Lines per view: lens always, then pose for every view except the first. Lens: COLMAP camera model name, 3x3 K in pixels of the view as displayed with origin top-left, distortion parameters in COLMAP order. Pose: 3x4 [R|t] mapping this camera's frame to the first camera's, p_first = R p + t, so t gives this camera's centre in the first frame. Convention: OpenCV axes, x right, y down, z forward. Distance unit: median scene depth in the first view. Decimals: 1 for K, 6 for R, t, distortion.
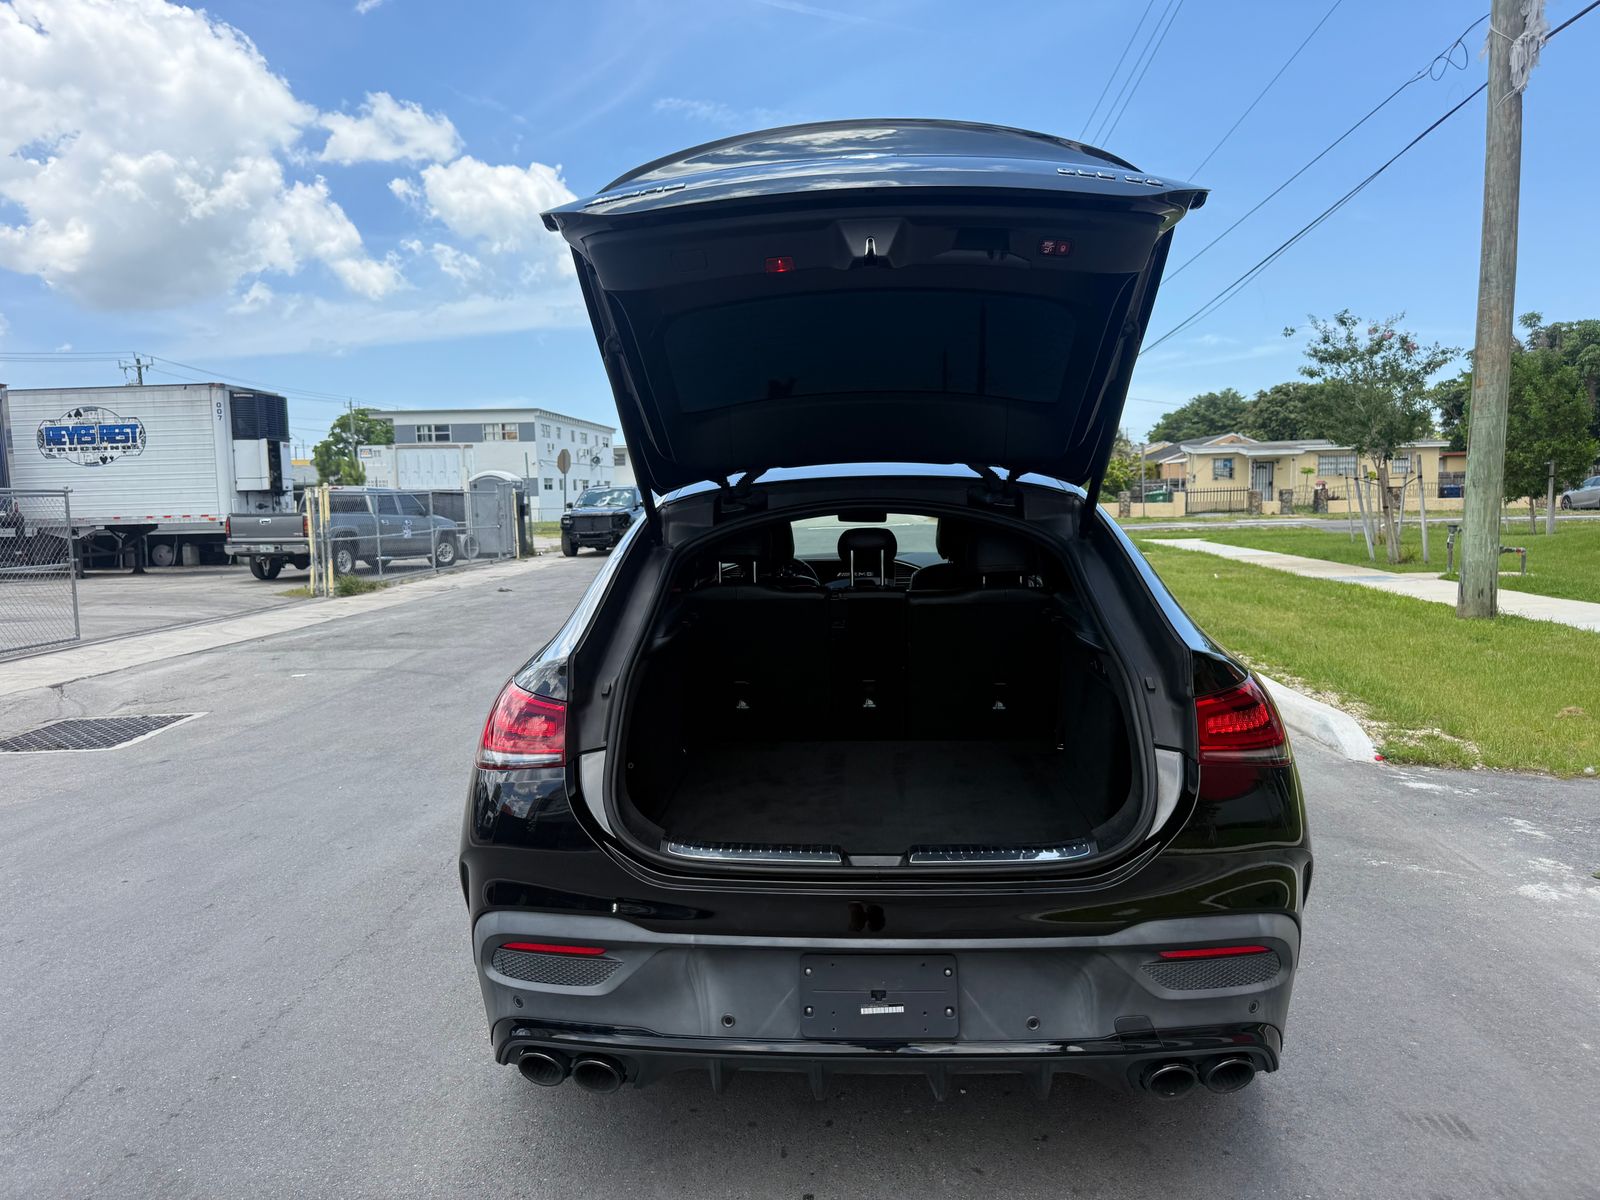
lens RADIAL K [[1143.8, 0, 785.7], [0, 1143.8, 614.2], [0, 0, 1]] dist [0.025068, -0.035353]
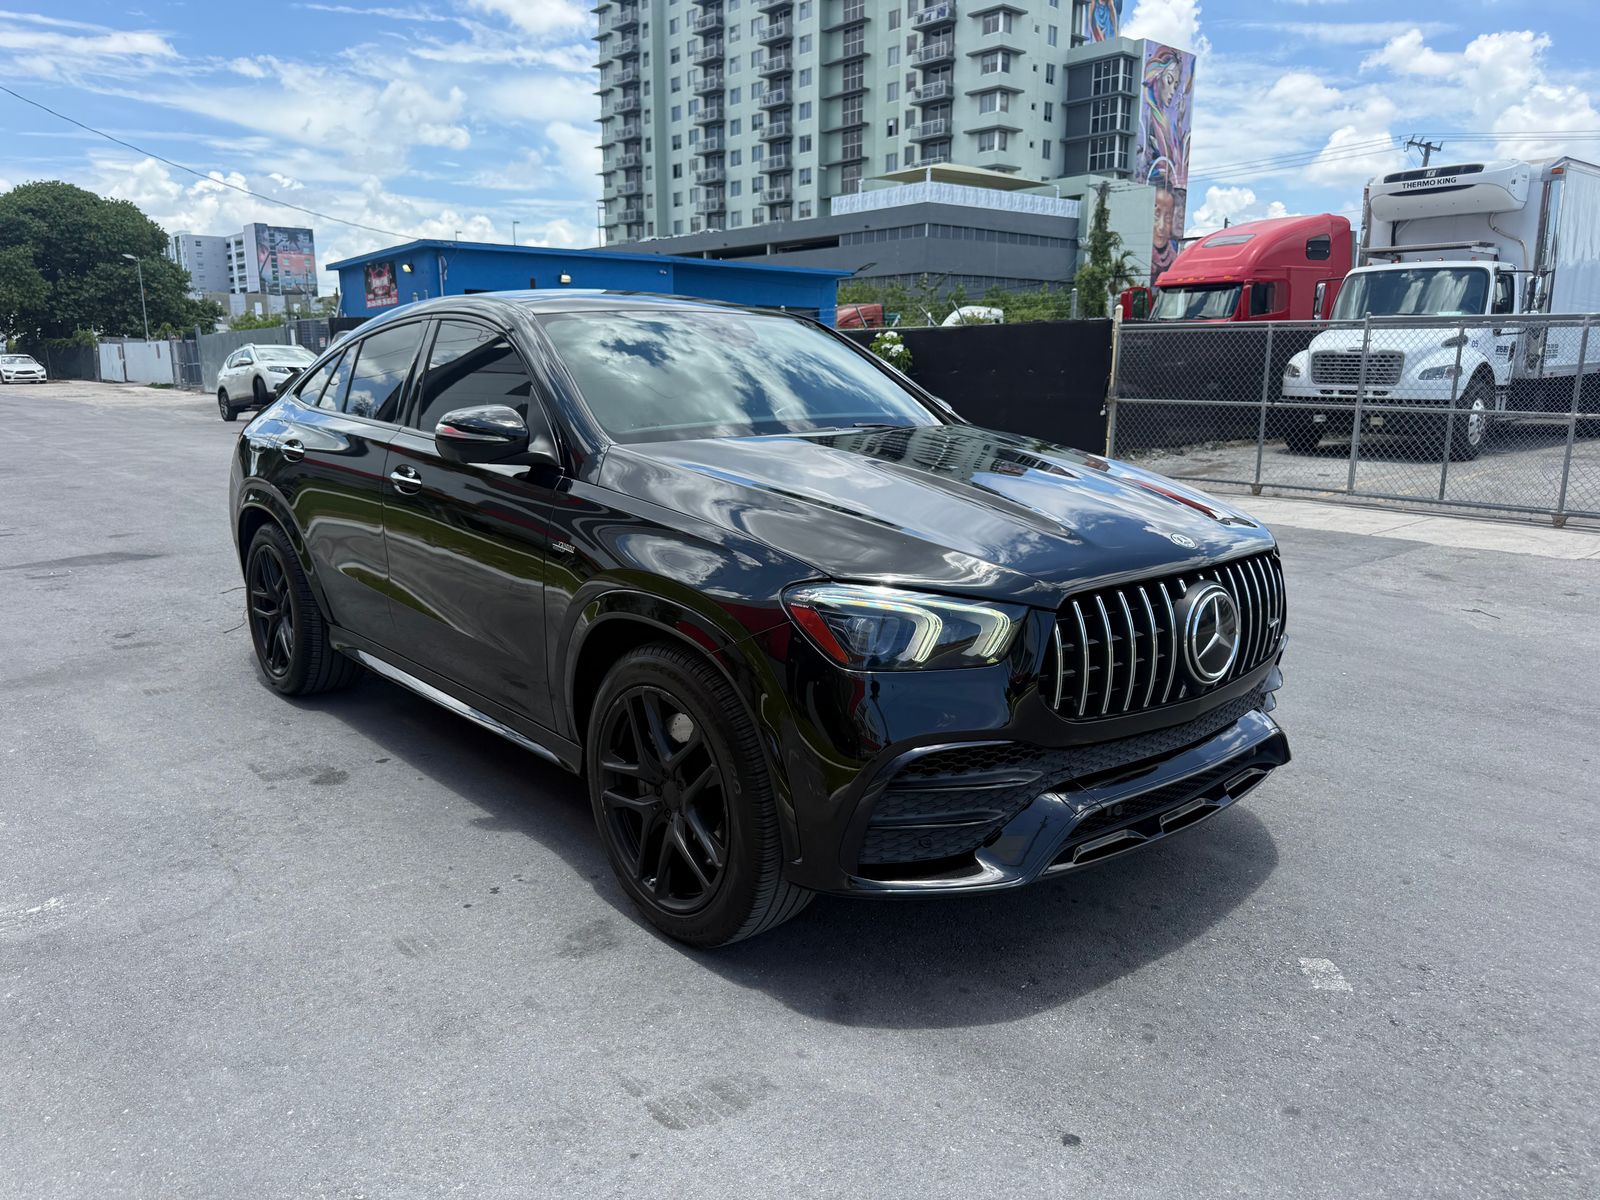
lens RADIAL K [[1143.8, 0, 796.5], [0, 1143.8, 575.0], [0, 0, 1]] dist [0.025068, -0.035353]
pose [[-0.712668, 0.150767, -0.685109, 0.421771], [-0.058660, 0.960403, 0.272369, -0.114475], [0.699045, 0.234297, -0.675604, 1.139889]]
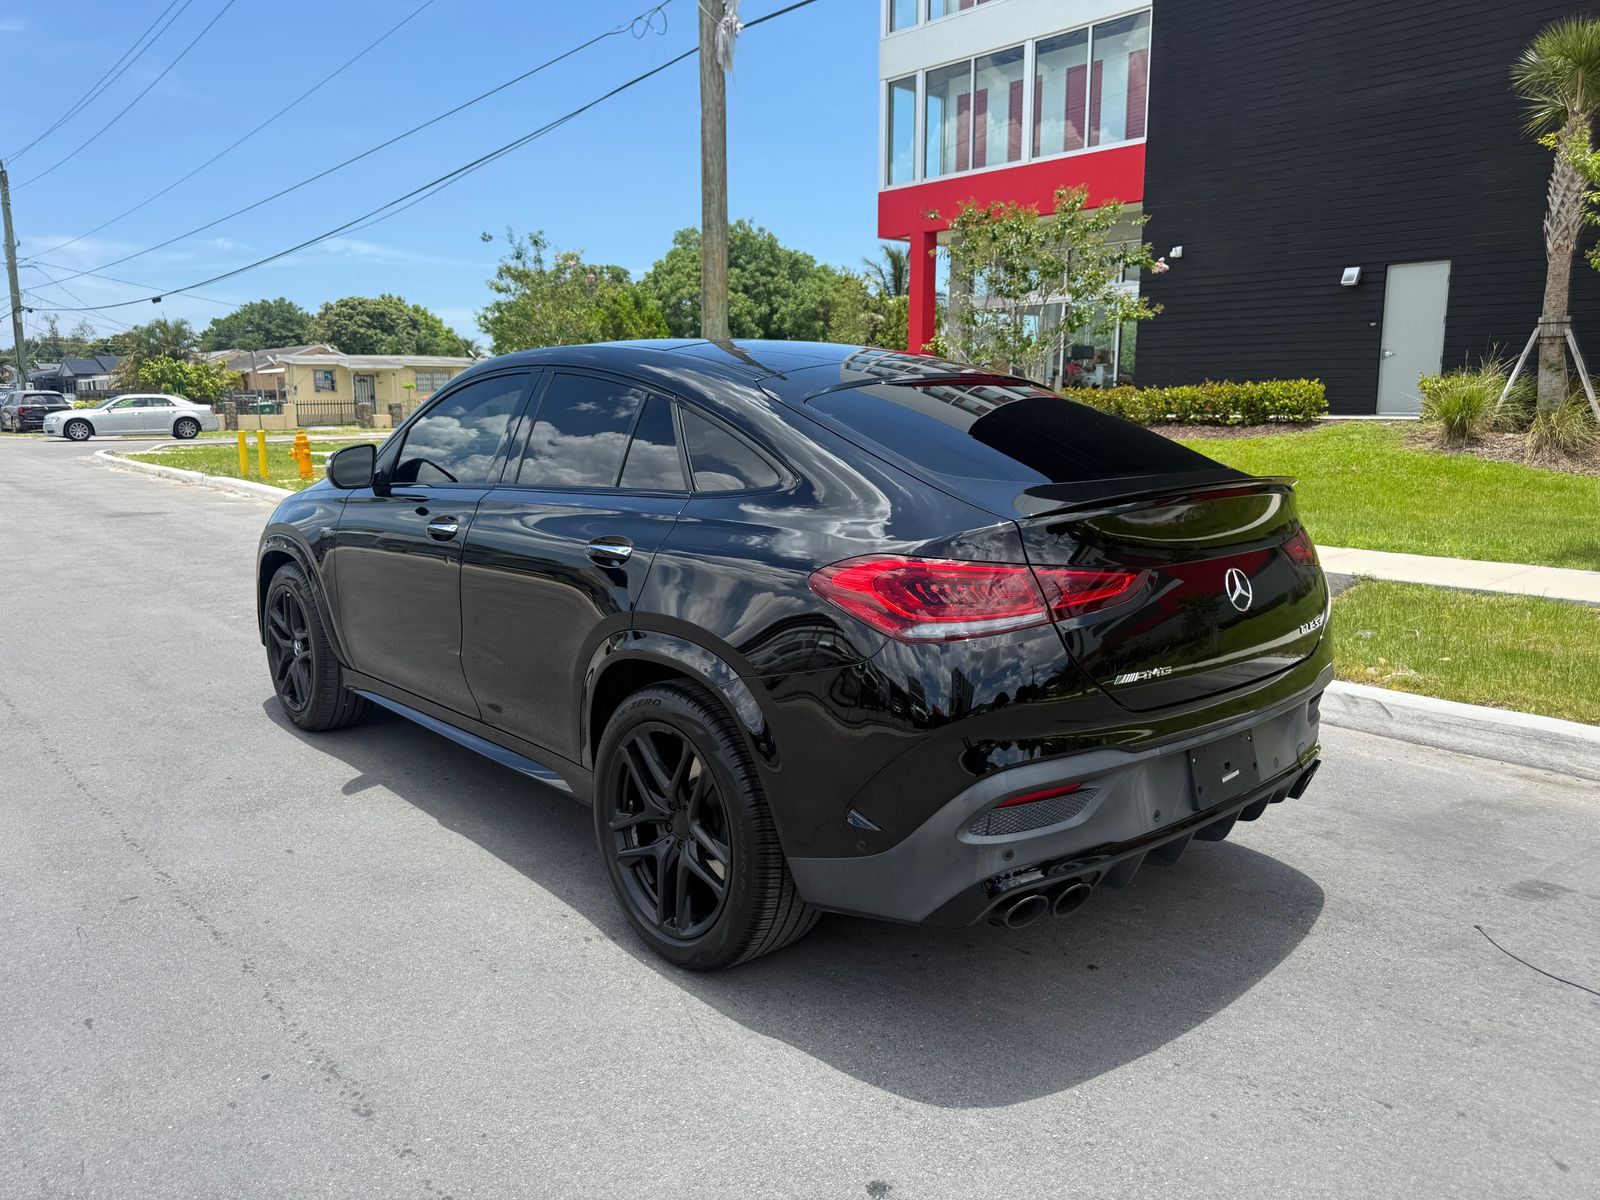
lens RADIAL K [[1143.8, 0, 805.7], [0, 1143.8, 604.4], [0, 0, 1]] dist [0.025068, -0.035353]
pose [[0.697832, -0.107394, 0.708164, -0.356337], [0.061964, 0.994041, 0.089688, 0.002272], [-0.713576, -0.018706, 0.700328, 0.136867]]
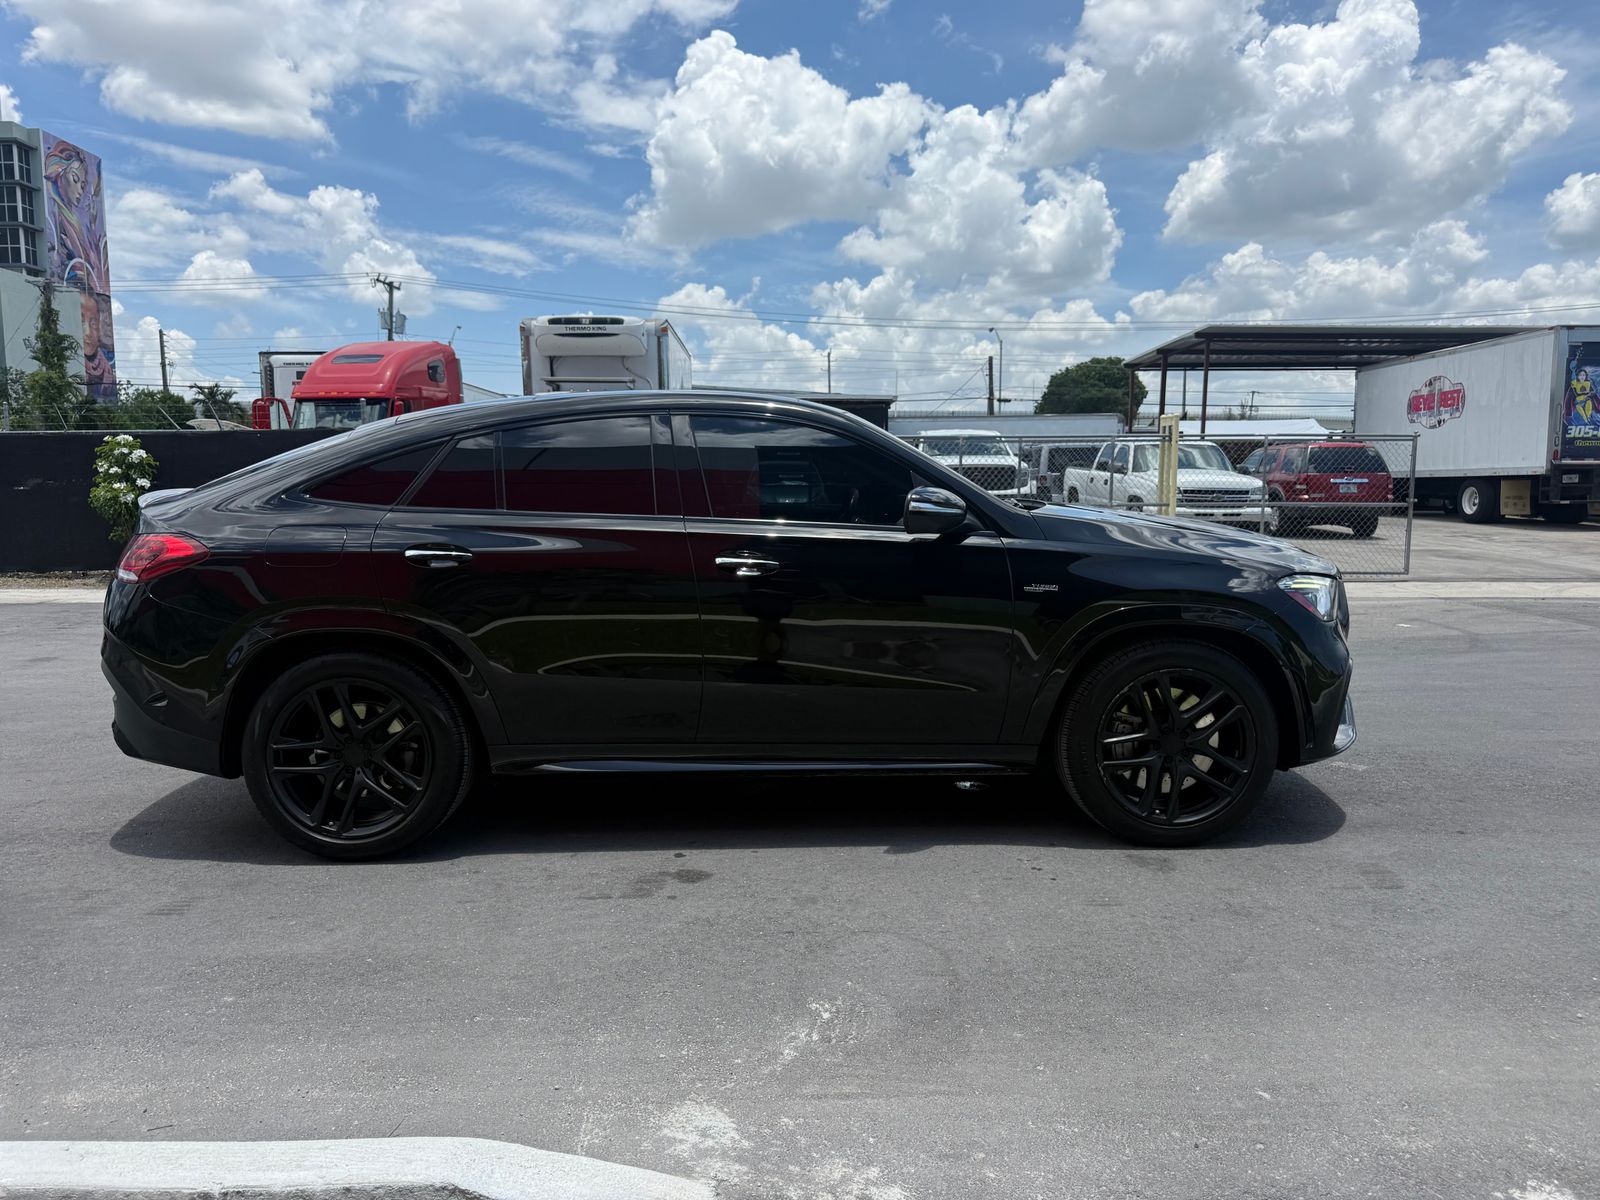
lens RADIAL K [[1143.8, 0, 791.8], [0, 1143.8, 564.3], [0, 0, 1]] dist [0.025068, -0.035353]
pose [[0.081721, 0.101071, -0.991517, 0.739951], [-0.101489, 0.990517, 0.092605, -0.052573], [0.991474, 0.093060, 0.091204, 0.604363]]
